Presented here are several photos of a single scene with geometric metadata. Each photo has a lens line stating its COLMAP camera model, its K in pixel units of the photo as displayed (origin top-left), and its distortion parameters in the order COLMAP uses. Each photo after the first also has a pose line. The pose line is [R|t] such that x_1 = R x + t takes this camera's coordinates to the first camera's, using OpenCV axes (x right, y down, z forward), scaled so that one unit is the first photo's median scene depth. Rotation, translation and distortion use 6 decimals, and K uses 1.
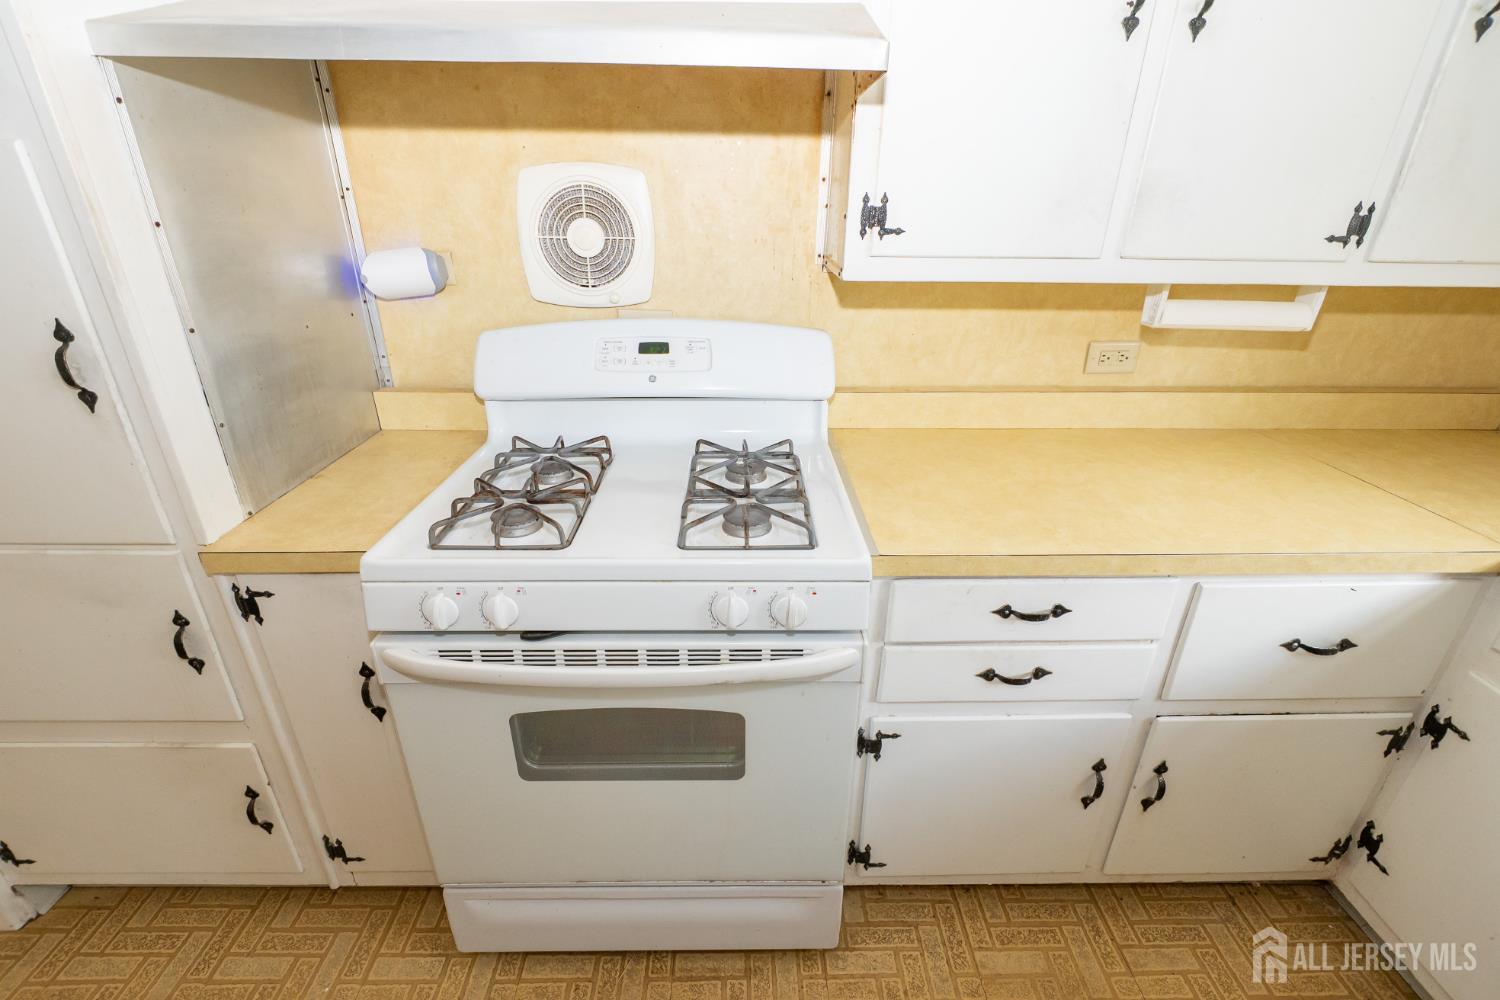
lens RADIAL K [[665.7, 0, 746.6], [0, 665.7, 501.3], [0, 0, 1]] dist [0.003444, -0.003663]
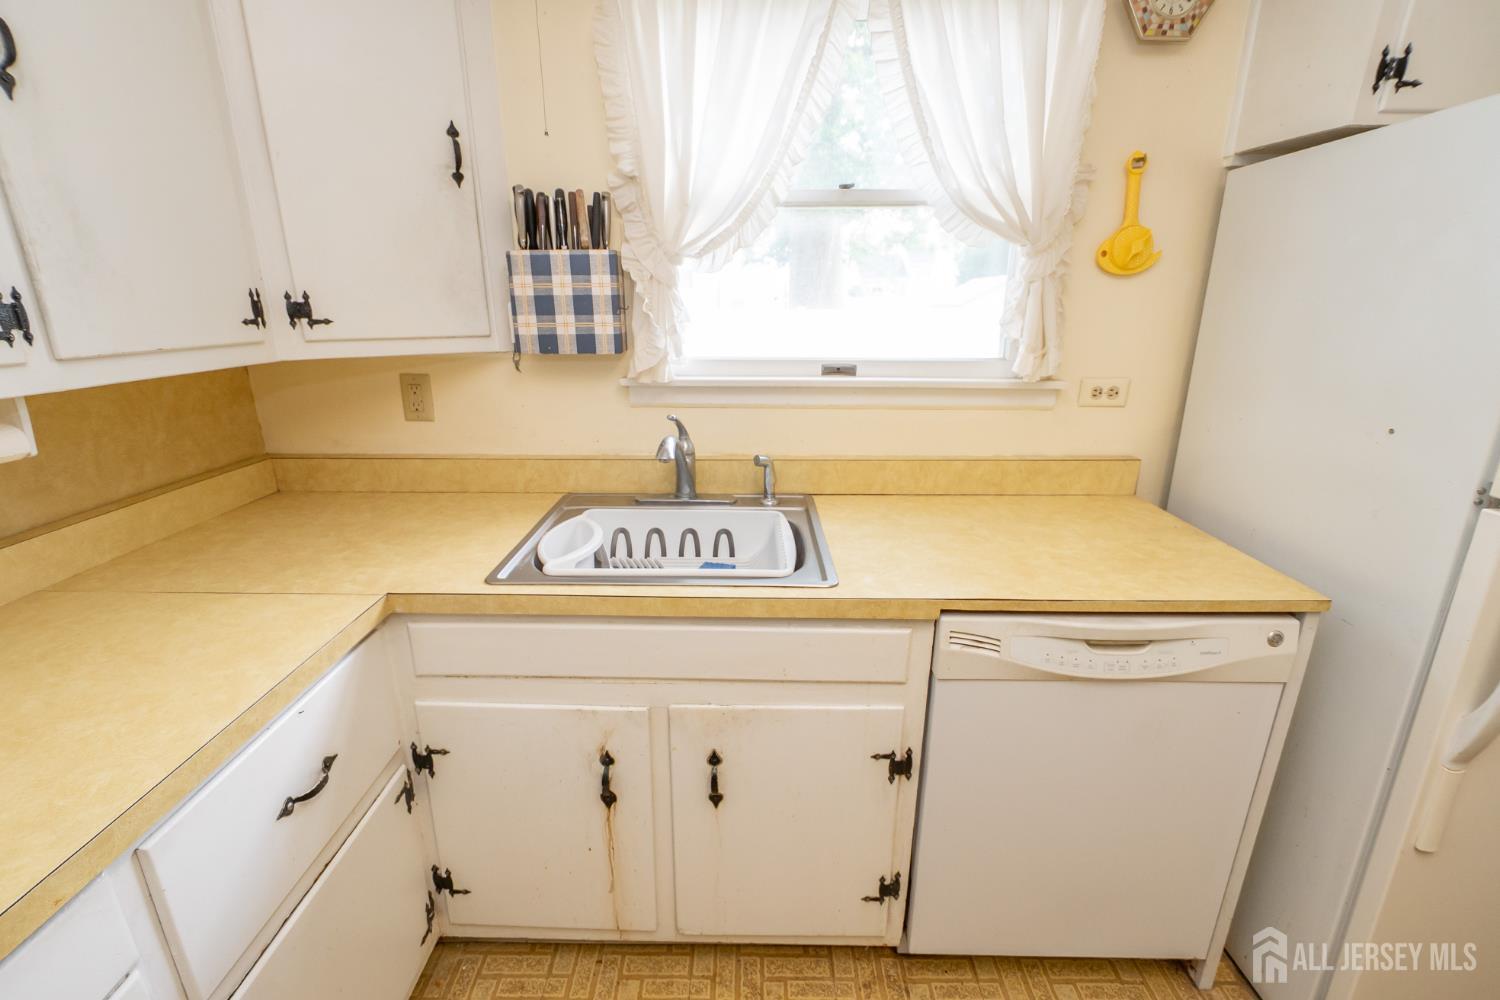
lens RADIAL K [[665.7, 0, 754.8], [0, 665.7, 506.7], [0, 0, 1]] dist [0.003444, -0.003663]
pose [[0.029583, -0.306180, 0.951514, 0.159999], [0.411179, 0.871387, 0.267613, -0.080869], [-0.911074, 0.383326, 0.151673, 0.197606]]
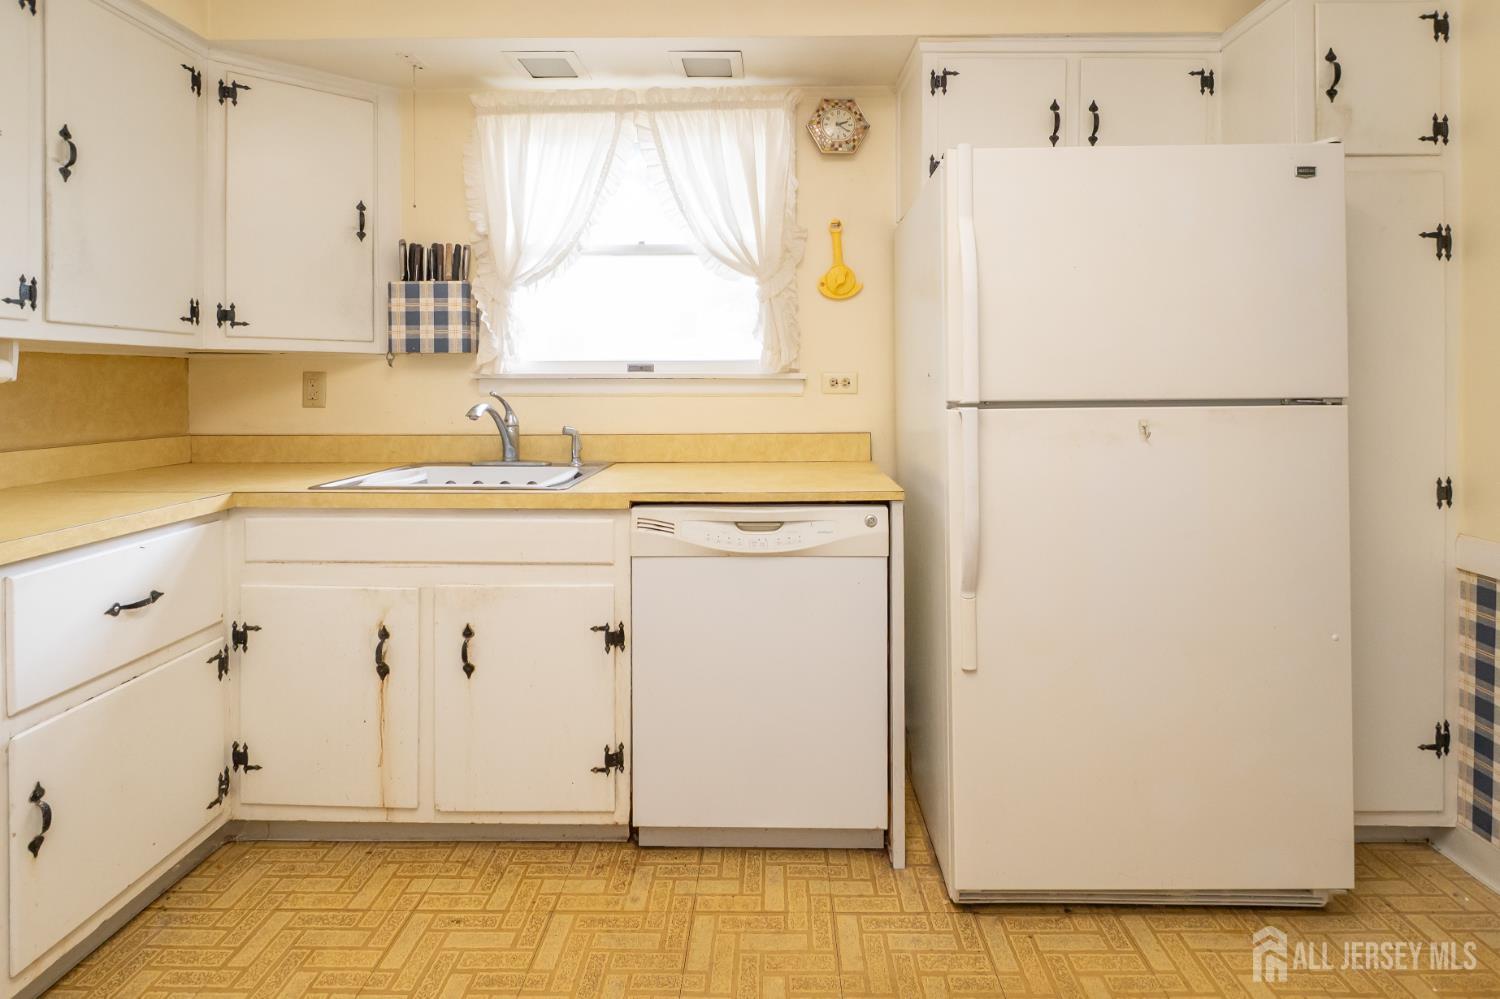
lens RADIAL K [[665.7, 0, 743.2], [0, 665.7, 368.1], [0, 0, 1]] dist [0.003444, -0.003663]
pose [[0.017453, -0.007206, 0.999822, -0.305383], [0.417320, 0.908759, -0.000735, 0.268549], [-0.908592, 0.417259, 0.018867, -0.191069]]
